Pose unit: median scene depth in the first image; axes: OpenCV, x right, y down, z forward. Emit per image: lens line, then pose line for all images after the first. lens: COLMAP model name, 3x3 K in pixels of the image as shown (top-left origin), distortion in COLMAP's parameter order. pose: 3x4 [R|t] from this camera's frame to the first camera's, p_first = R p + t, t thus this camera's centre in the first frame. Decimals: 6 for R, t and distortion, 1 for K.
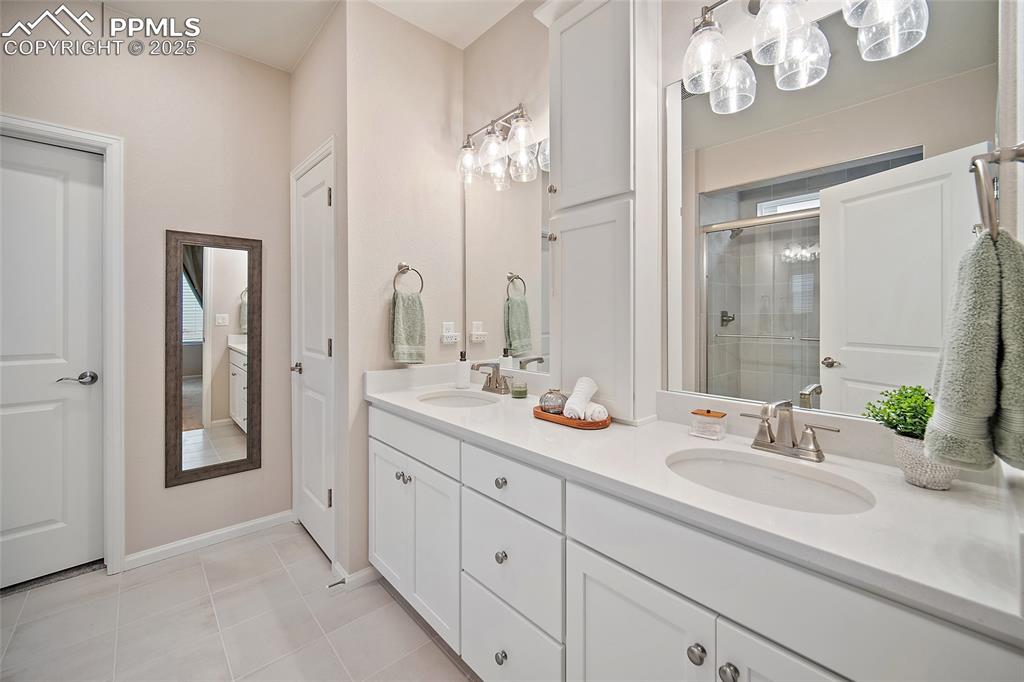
lens RADIAL K [[415.4, 0, 515.1], [0, 415.4, 314.7], [0, 0, 1]] dist [-0.000412, -0.000015]
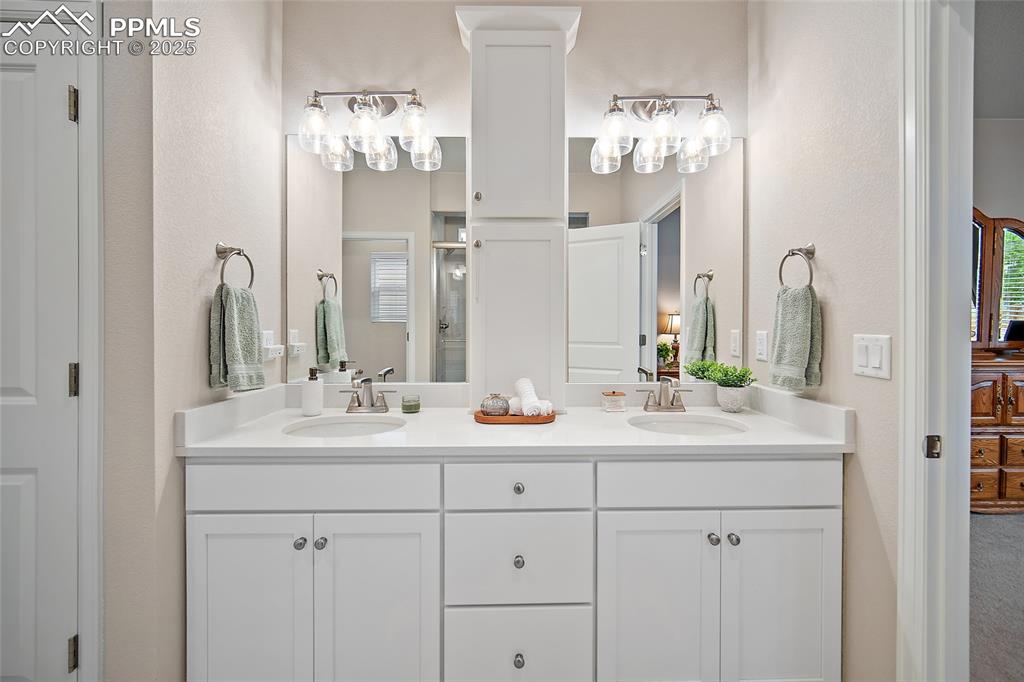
lens RADIAL K [[415.2, 0, 522.6], [0, 415.2, 323.2], [0, 0, 1]] dist [-0.002434, -0.000104]
pose [[0.661188, 0.001538, 0.750218, -0.665331], [-0.001768, 0.999998, -0.000492, 0.006875], [-0.750218, -0.001001, 0.661190, 0.284557]]
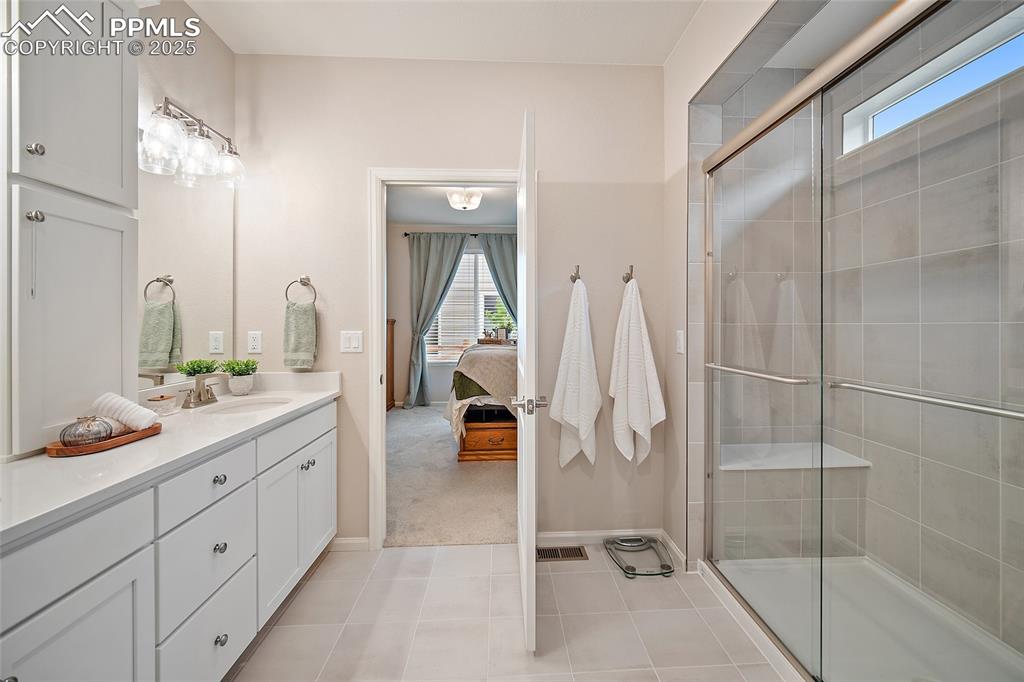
lens RADIAL K [[413.5, 0, 519.8], [0, 413.5, 325.3], [0, 0, 1]] dist [-0.002324, 0.000085]
pose [[-0.768643, 0.002435, 0.639674, -1.124929], [0.003523, 0.999994, 0.000426, 0.006059], [-0.639669, 0.002581, -0.768646, 1.131173]]
